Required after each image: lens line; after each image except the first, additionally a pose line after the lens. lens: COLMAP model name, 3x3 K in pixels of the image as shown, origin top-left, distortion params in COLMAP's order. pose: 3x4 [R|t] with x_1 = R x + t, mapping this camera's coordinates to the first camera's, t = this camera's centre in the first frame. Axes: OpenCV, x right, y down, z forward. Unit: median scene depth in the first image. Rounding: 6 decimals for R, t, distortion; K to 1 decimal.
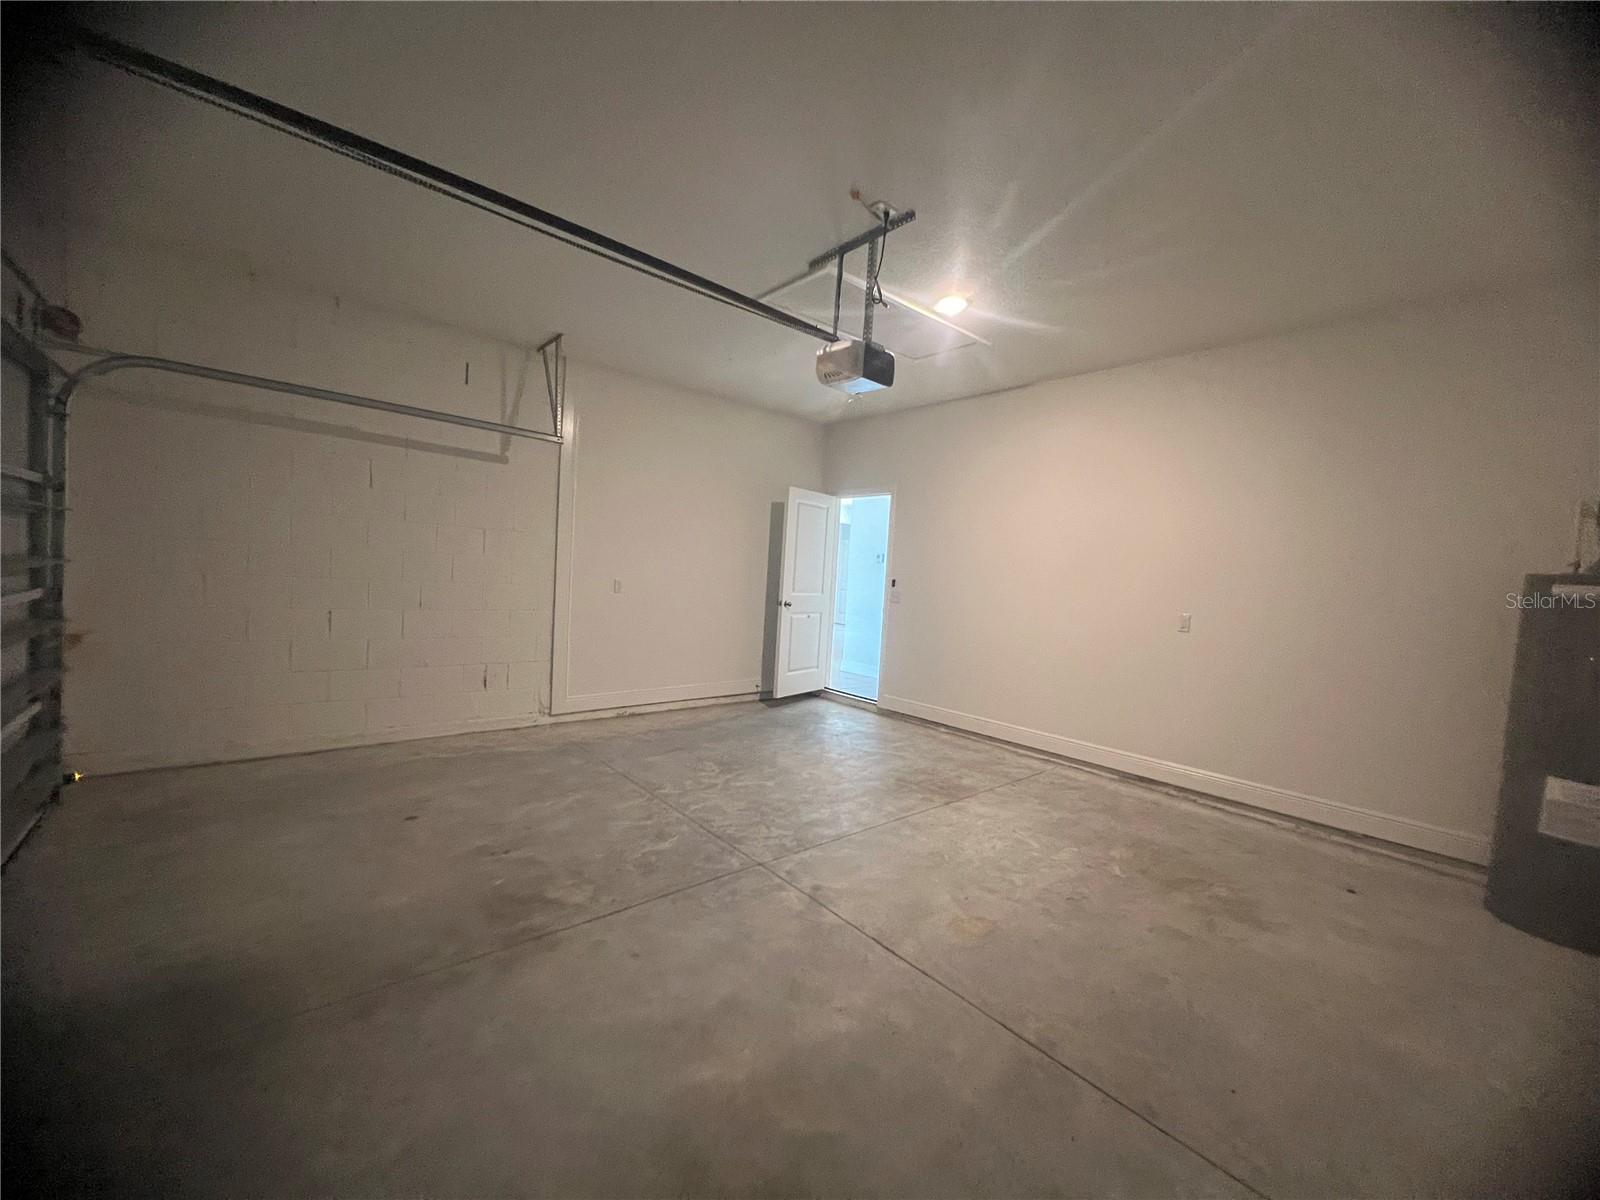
lens RADIAL K [[639.8, 0, 800.0], [0, 639.8, 600.0], [0, 0, 1]] dist [-0.000198, -0.000022]
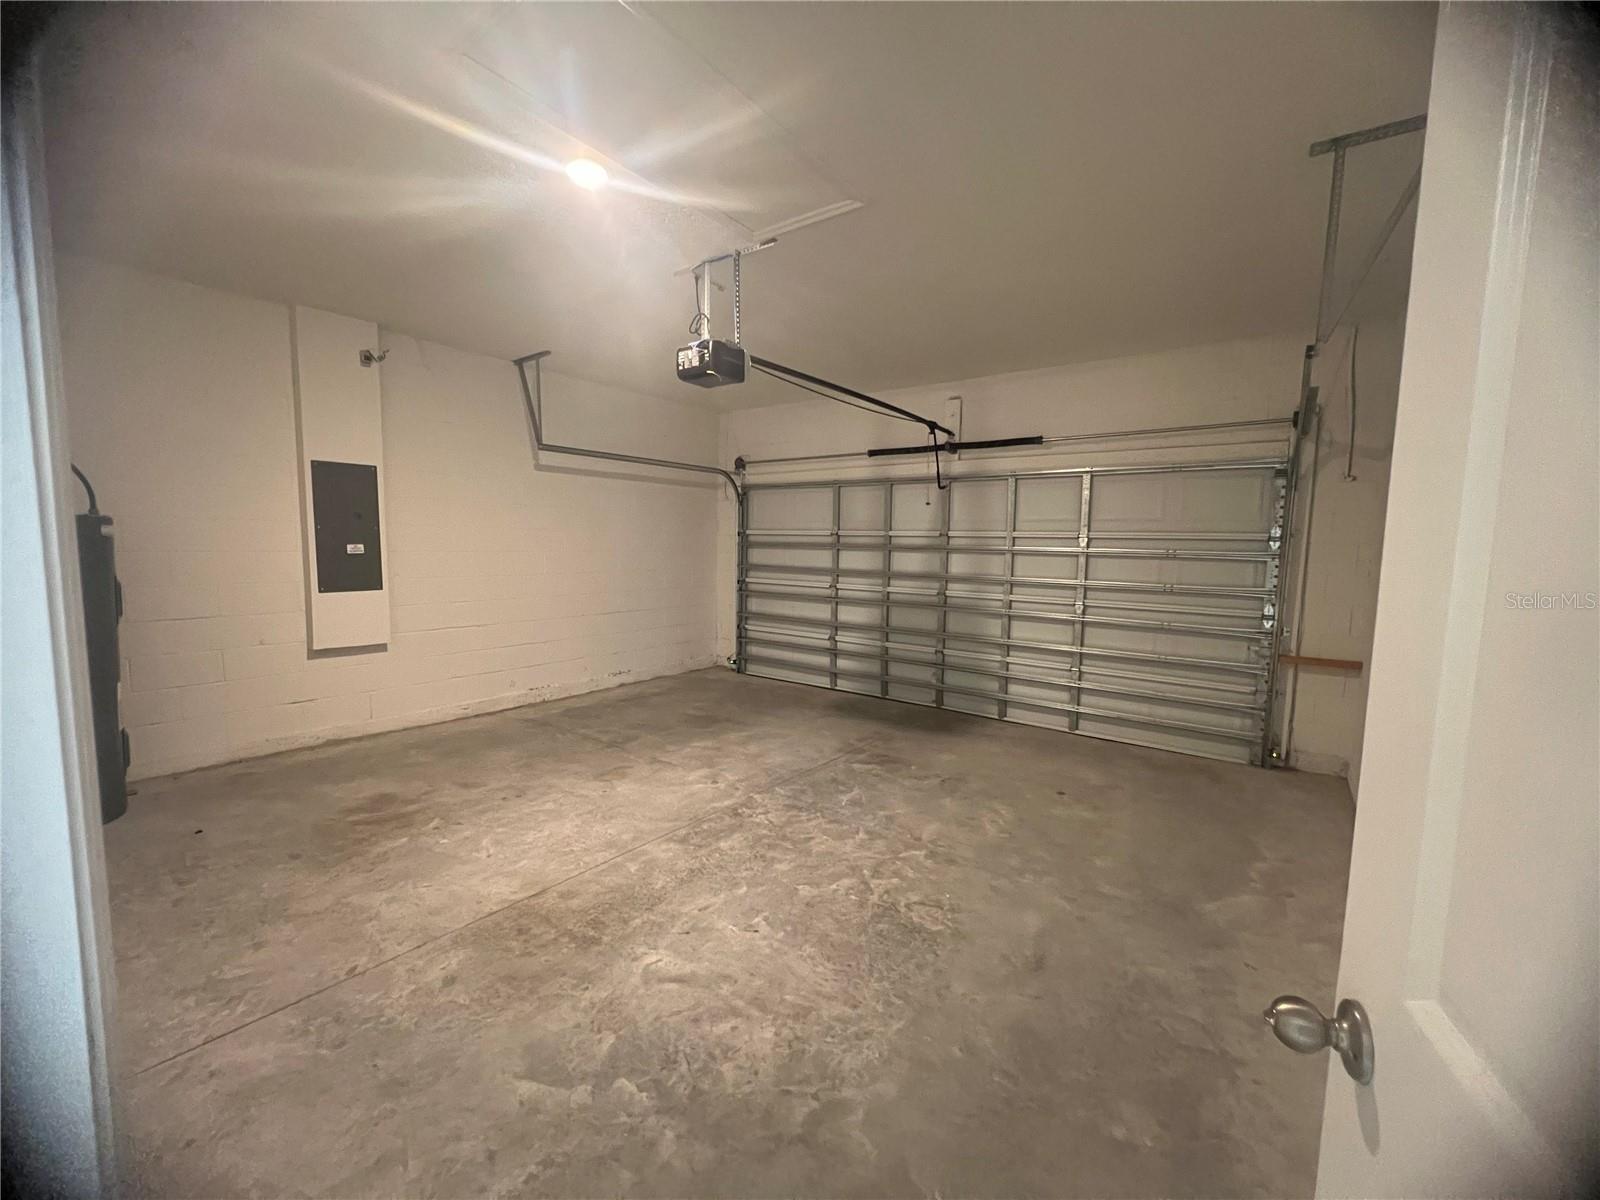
lens RADIAL K [[639.8, 0, 800.0], [0, 639.8, 600.0], [0, 0, 1]] dist [-0.000198, -0.000022]
pose [[-0.971476, -0.057803, -0.229985, 0.155423], [-0.088171, 0.988353, 0.124033, -0.116373], [0.220137, 0.140773, -0.965258, 1.912700]]
